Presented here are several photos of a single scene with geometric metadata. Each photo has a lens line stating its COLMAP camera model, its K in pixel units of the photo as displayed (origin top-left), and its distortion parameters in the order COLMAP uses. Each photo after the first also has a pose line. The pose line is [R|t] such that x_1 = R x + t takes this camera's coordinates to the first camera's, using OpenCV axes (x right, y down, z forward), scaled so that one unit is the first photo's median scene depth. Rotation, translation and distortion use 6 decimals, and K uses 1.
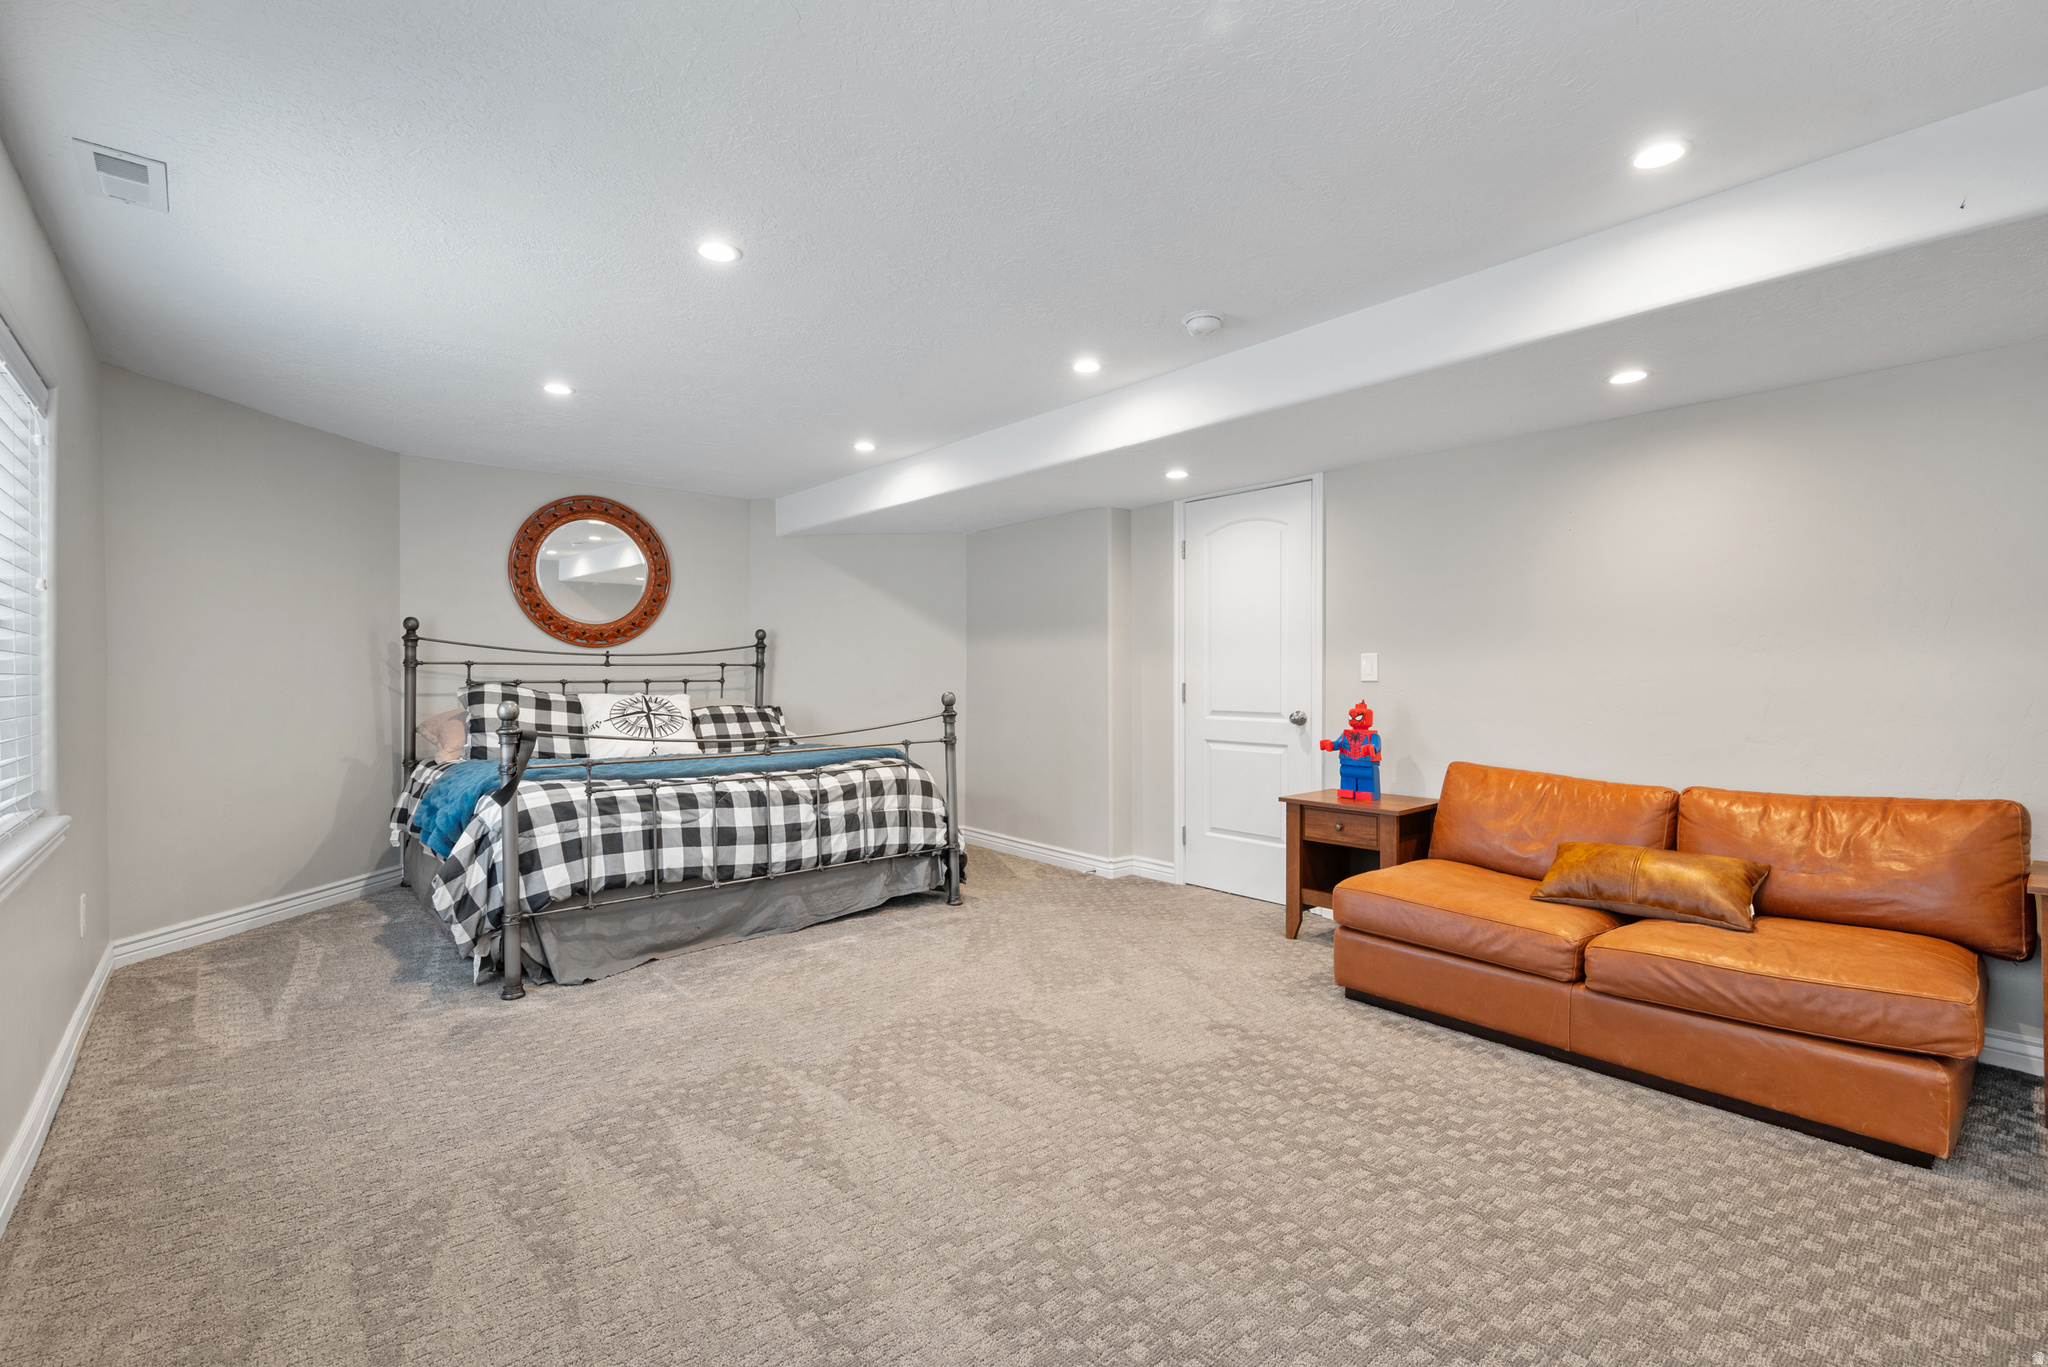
lens RADIAL K [[913.6, 0, 1029.3], [0, 913.6, 679.4], [0, 0, 1]] dist [0.003800, -0.000395]
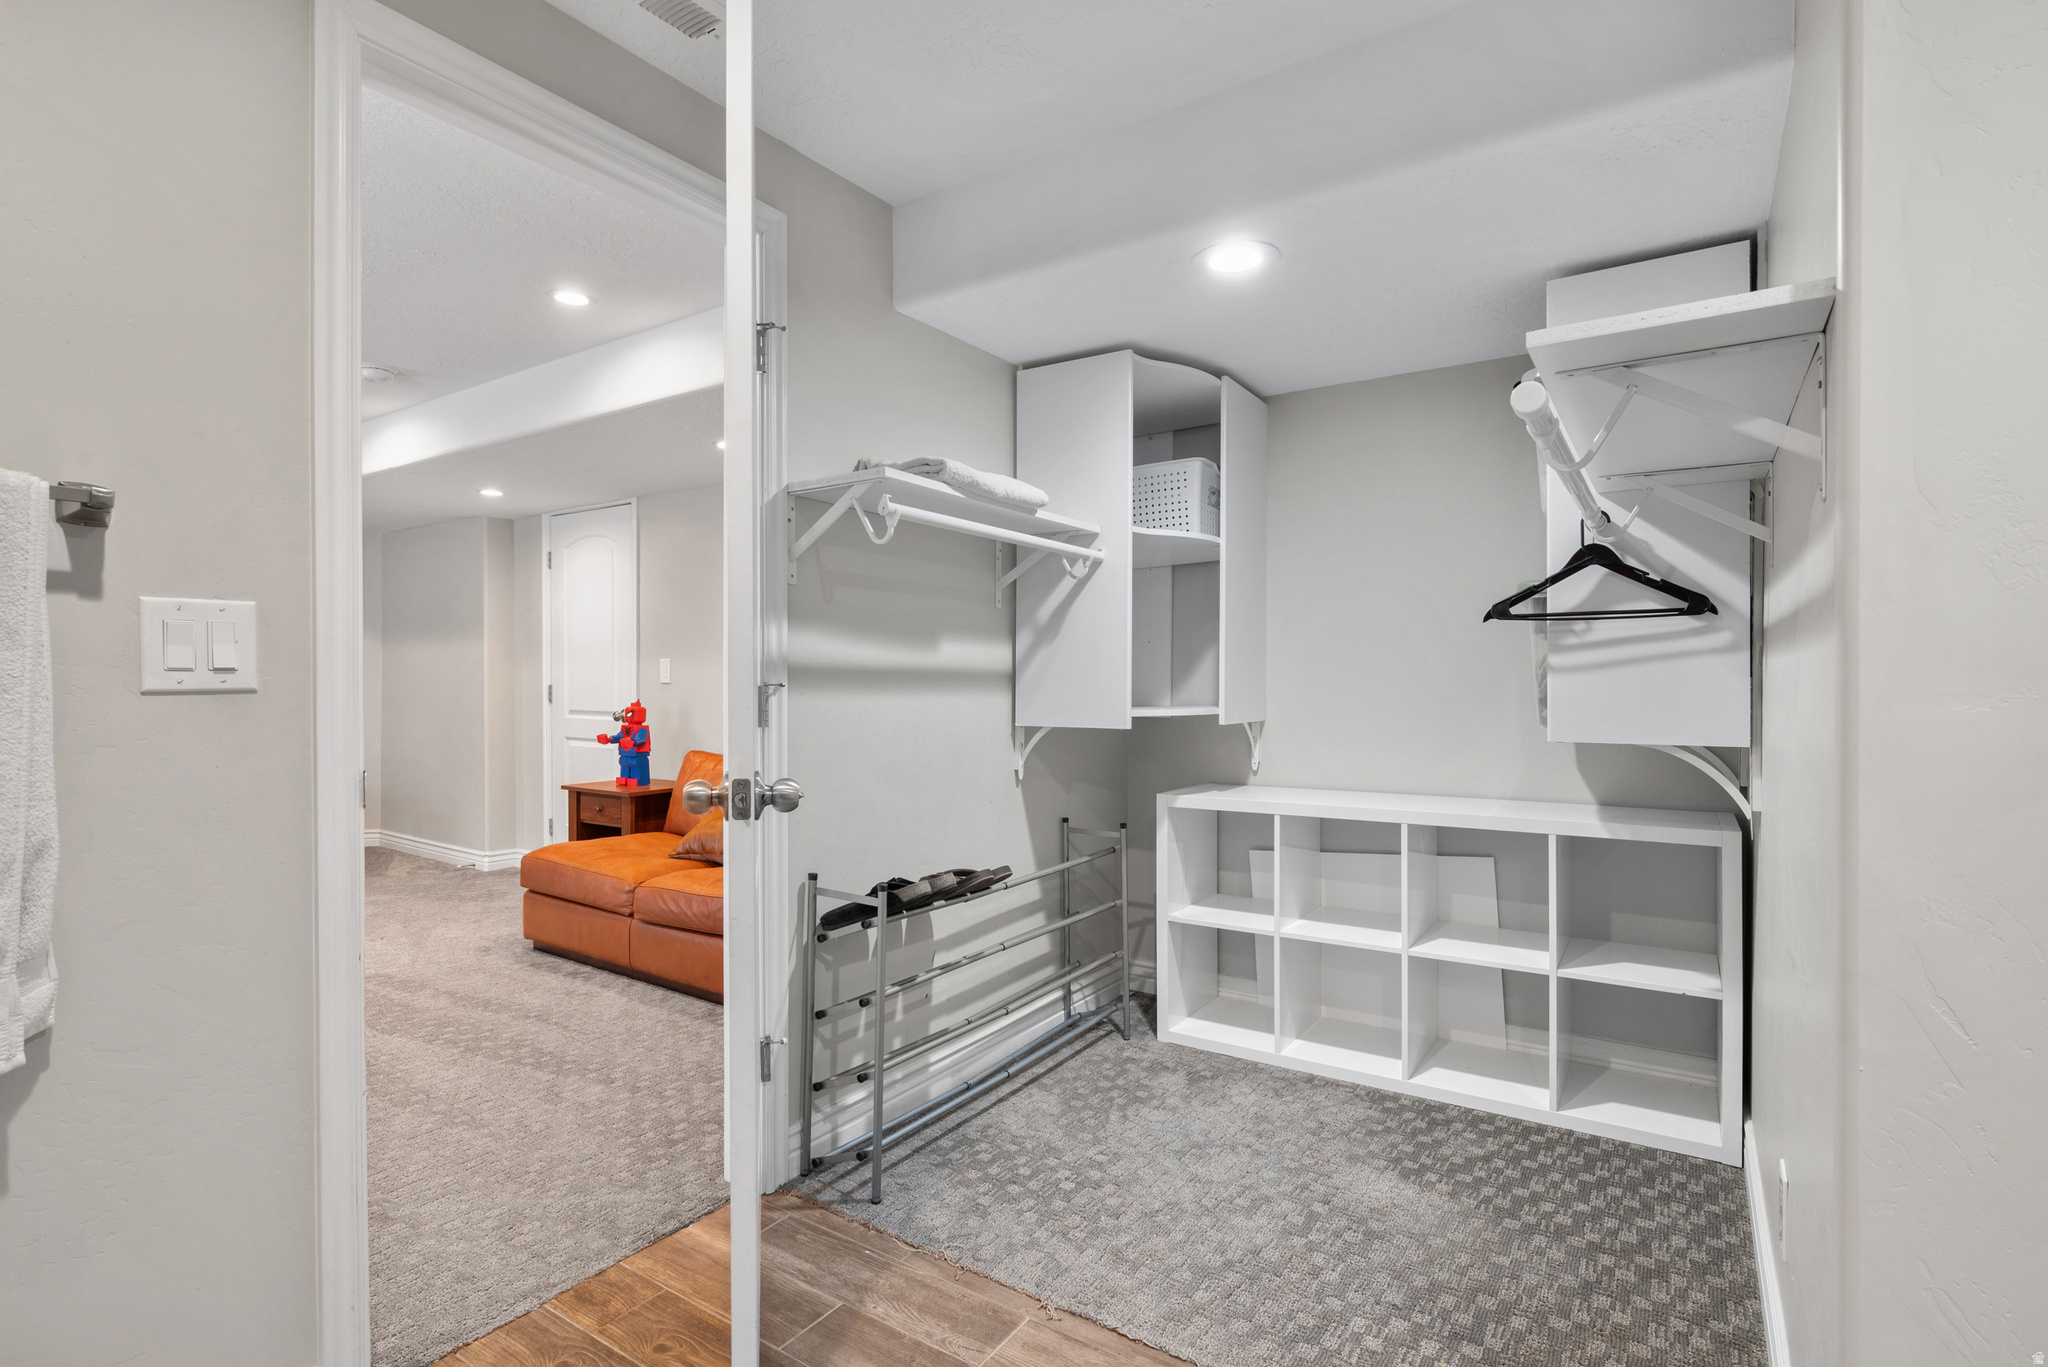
lens RADIAL K [[983.8, 0, 1026.8], [0, 983.8, 691.3], [0, 0, 1]] dist [-0.000502, 0.000167]
pose [[0.966826, 0.000481, 0.255435, 0.540560], [-0.002650, 0.999963, 0.008148, 0.001165], [-0.255421, -0.008554, 0.966792, -0.334369]]
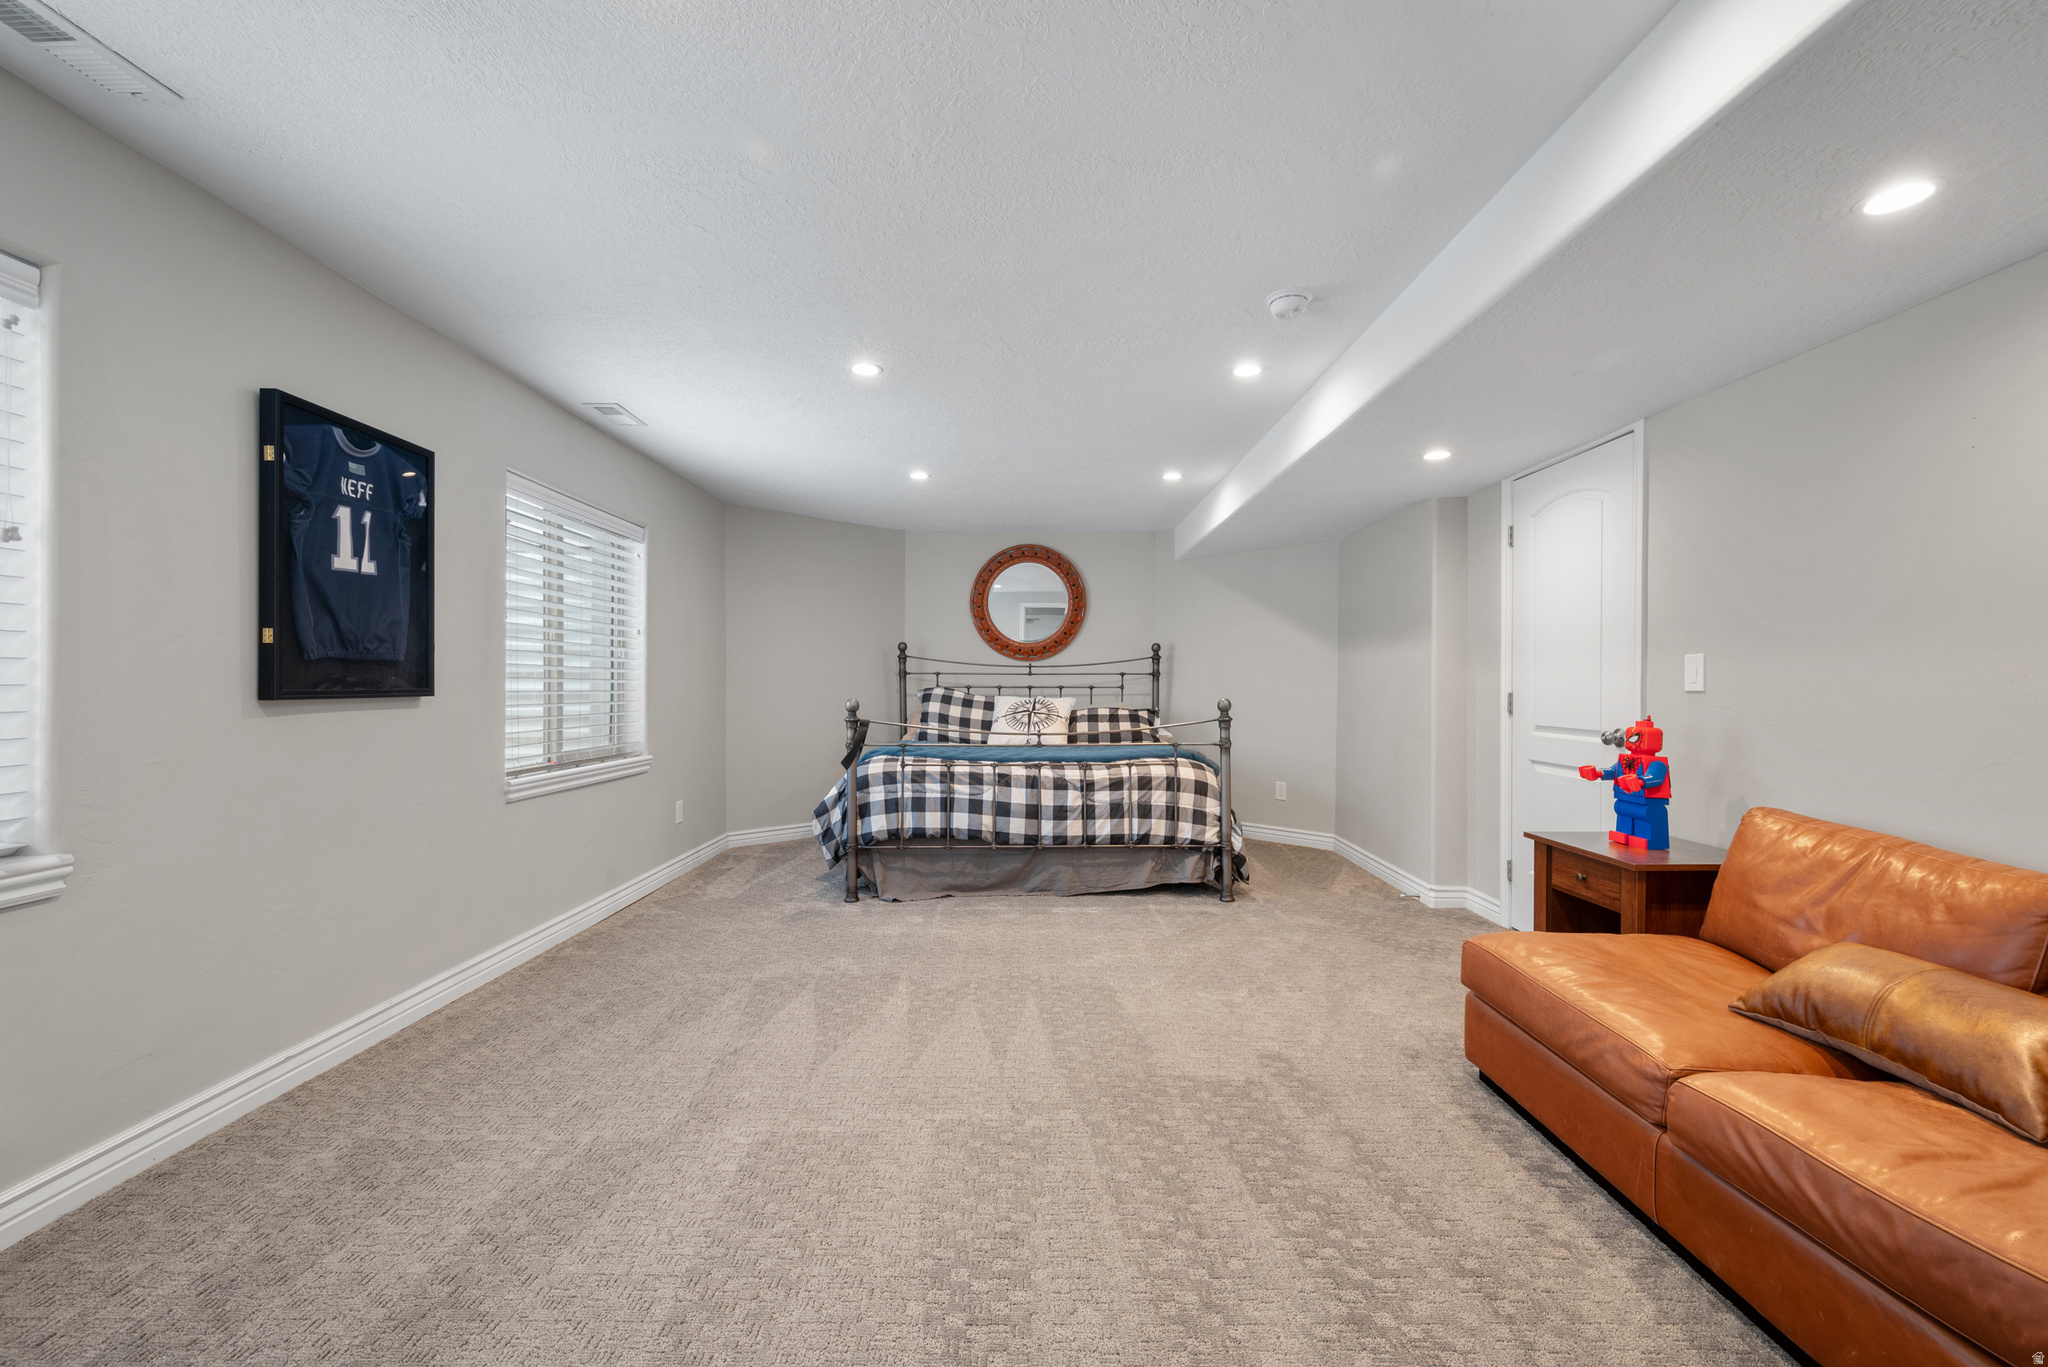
lens RADIAL K [[840.7, 0, 1029.3], [0, 840.7, 690.0], [0, 0, 1]] dist [0.000510, 0.000097]
pose [[0.755245, 0.007873, -0.655396, 0.449321], [-0.006872, 0.999968, 0.004093, 0.002159], [0.655407, 0.001413, 0.755275, 0.146653]]
